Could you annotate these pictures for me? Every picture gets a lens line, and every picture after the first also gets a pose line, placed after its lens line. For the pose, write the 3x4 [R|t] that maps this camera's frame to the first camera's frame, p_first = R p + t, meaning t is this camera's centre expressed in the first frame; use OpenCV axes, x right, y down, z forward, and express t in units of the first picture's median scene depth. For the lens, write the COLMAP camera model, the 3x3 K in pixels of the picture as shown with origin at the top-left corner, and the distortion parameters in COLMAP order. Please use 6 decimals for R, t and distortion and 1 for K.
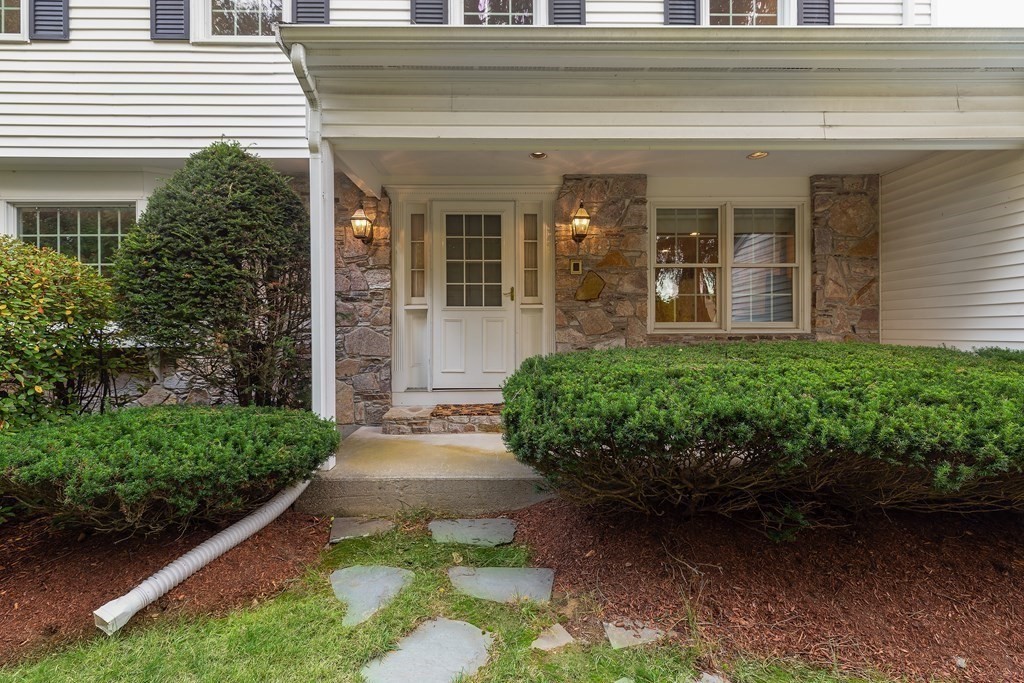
lens RADIAL K [[462.9, 0, 512.4], [0, 462.9, 340.0], [0, 0, 1]] dist [0.007280, -0.000430]
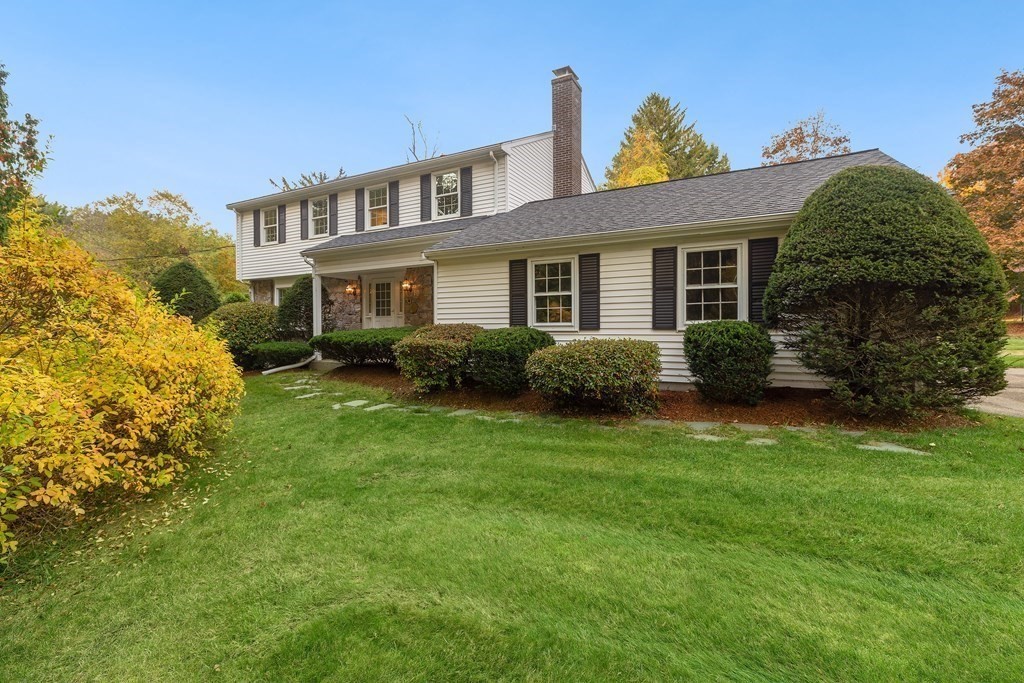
lens RADIAL K [[462.9, 0, 513.8], [0, 462.9, 338.6], [0, 0, 1]] dist [0.007280, -0.000430]
pose [[0.877344, 0.002444, -0.479856, 1.970435], [-0.000255, 0.999989, 0.004626, 0.051183], [0.479862, -0.003936, 0.877335, -1.086909]]
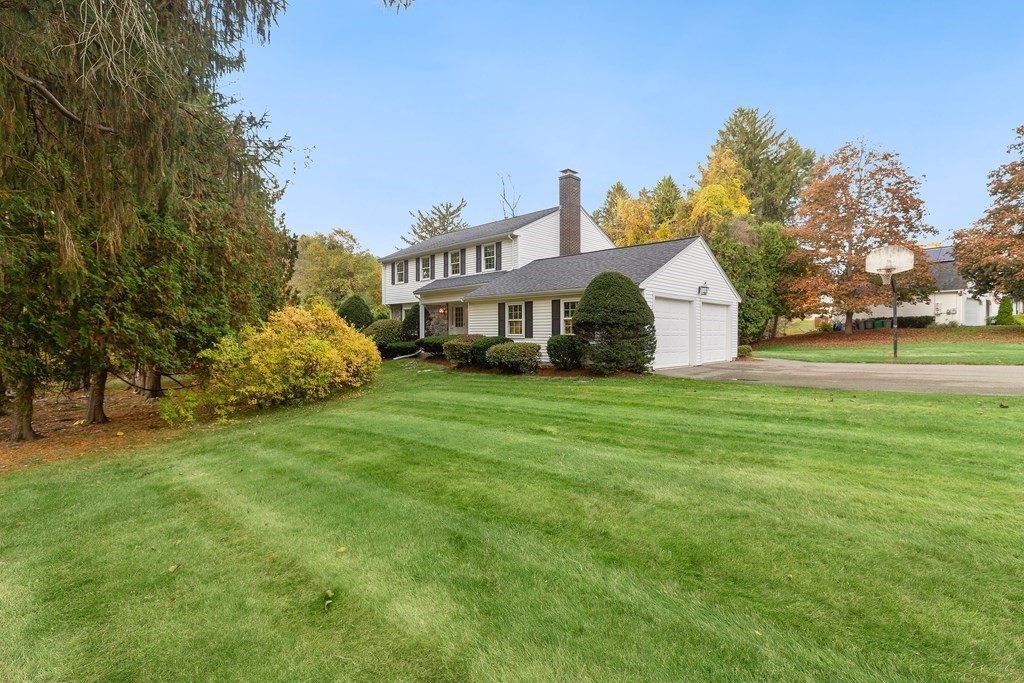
lens RADIAL K [[462.9, 0, 509.7], [0, 462.9, 339.8], [0, 0, 1]] dist [0.007280, -0.000430]
pose [[0.711278, 0.008262, -0.702862, 3.614585], [-0.004423, 0.999964, 0.007278, 0.021255], [0.702897, -0.002068, 0.711289, -1.993899]]
